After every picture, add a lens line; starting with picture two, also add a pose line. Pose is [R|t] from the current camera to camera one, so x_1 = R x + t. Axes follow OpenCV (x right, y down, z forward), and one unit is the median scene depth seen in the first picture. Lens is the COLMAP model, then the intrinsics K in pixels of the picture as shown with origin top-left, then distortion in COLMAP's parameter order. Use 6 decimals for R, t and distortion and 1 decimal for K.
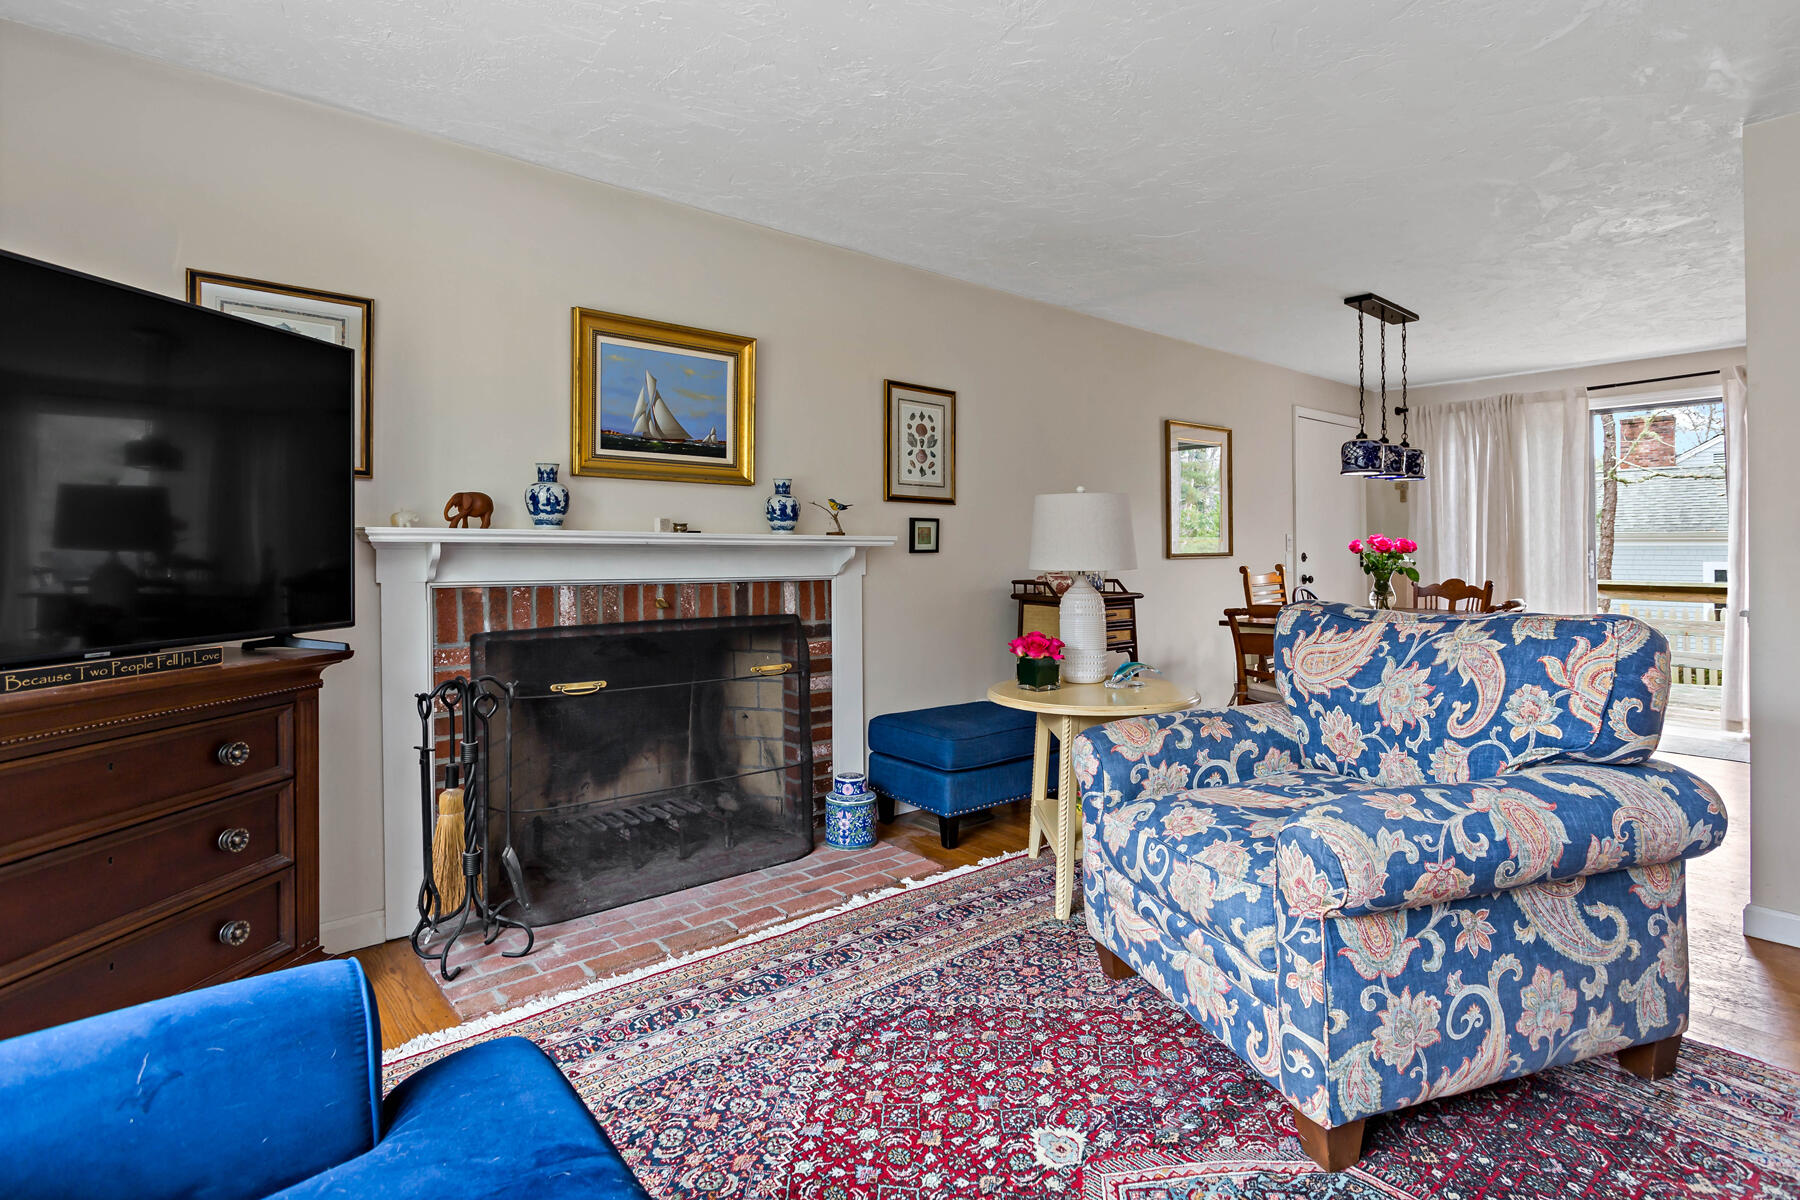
lens RADIAL K [[885.7, 0, 930.8], [0, 885.7, 541.4], [0, 0, 1]] dist [-0.007006, 0.002885]
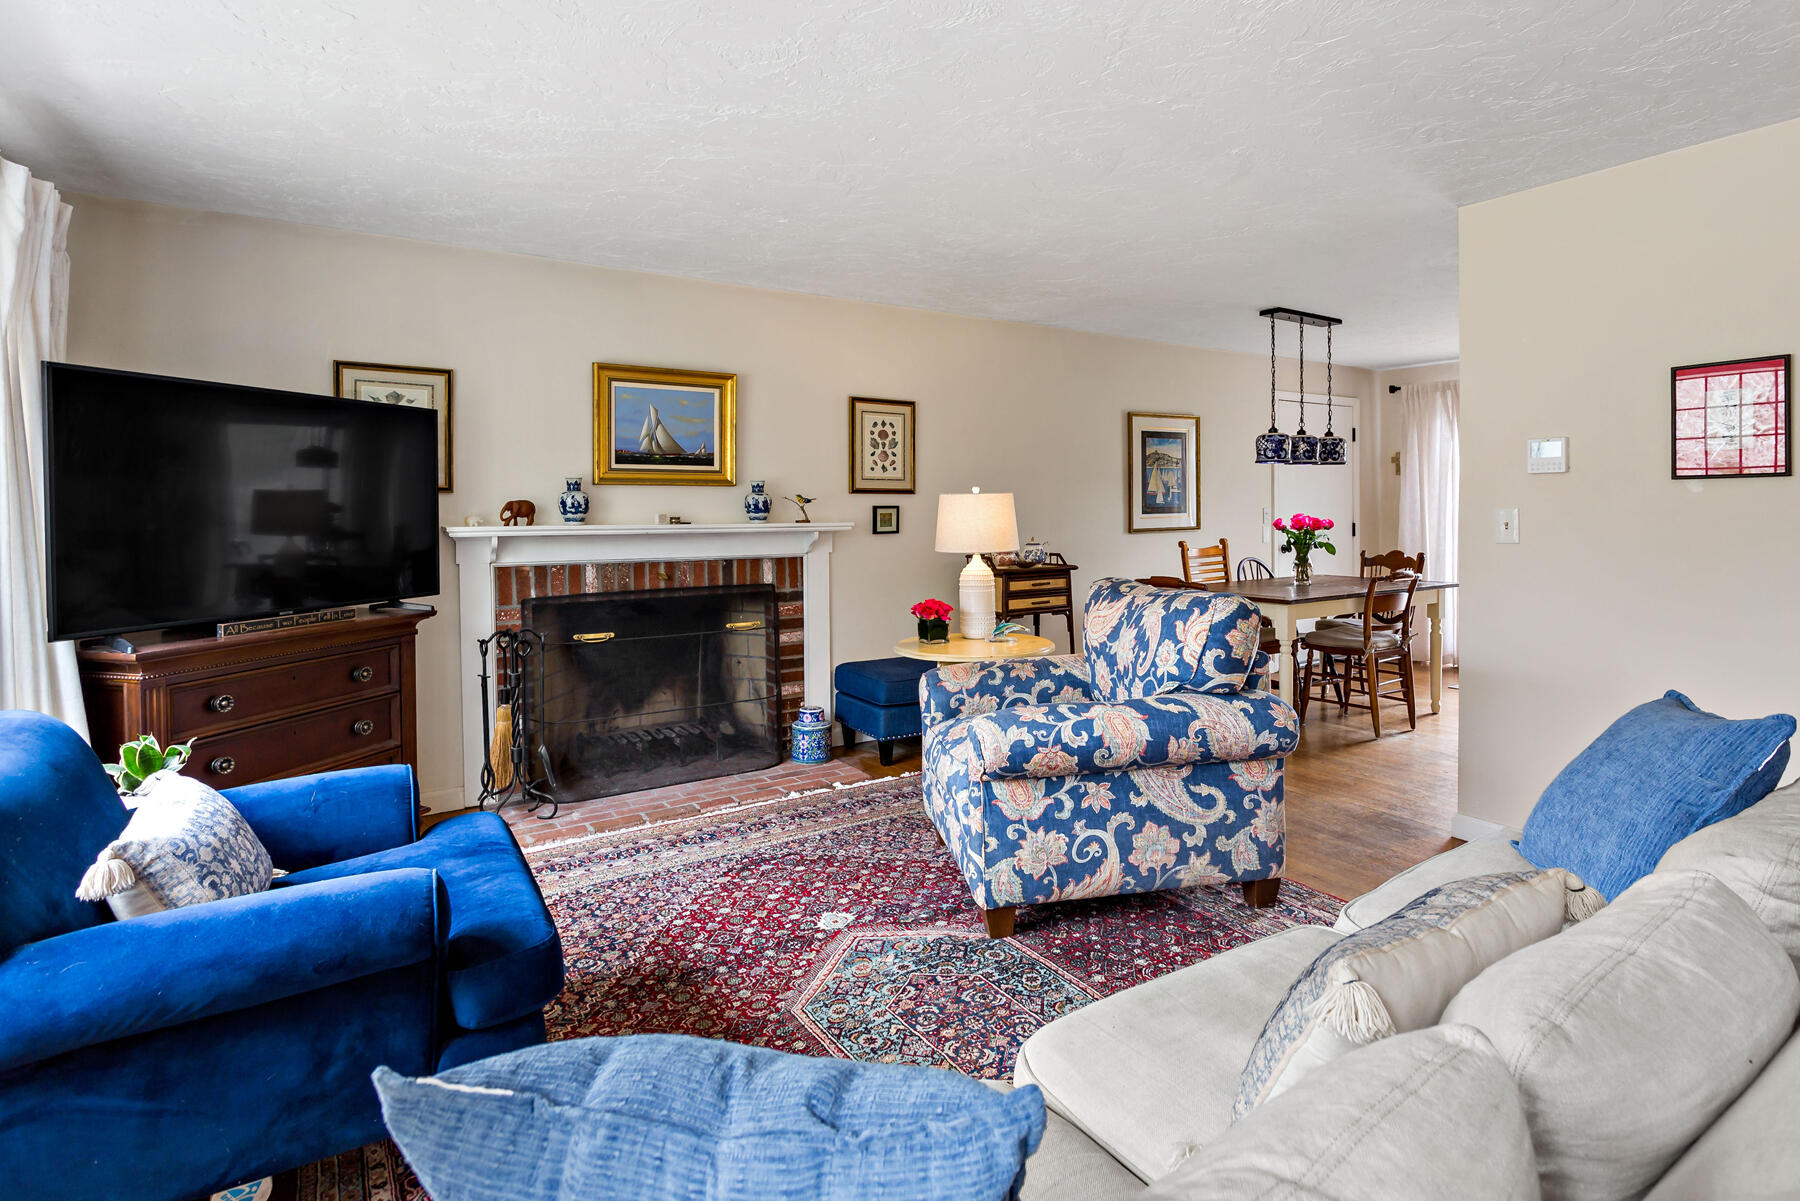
lens RADIAL K [[885.7, 0, 945.7], [0, 885.7, 511.2], [0, 0, 1]] dist [-0.007006, 0.002885]
pose [[0.994700, -0.005277, -0.102681, 0.311606], [0.006525, 0.999909, 0.011817, -0.050112], [0.102610, -0.012425, 0.994644, -0.351187]]
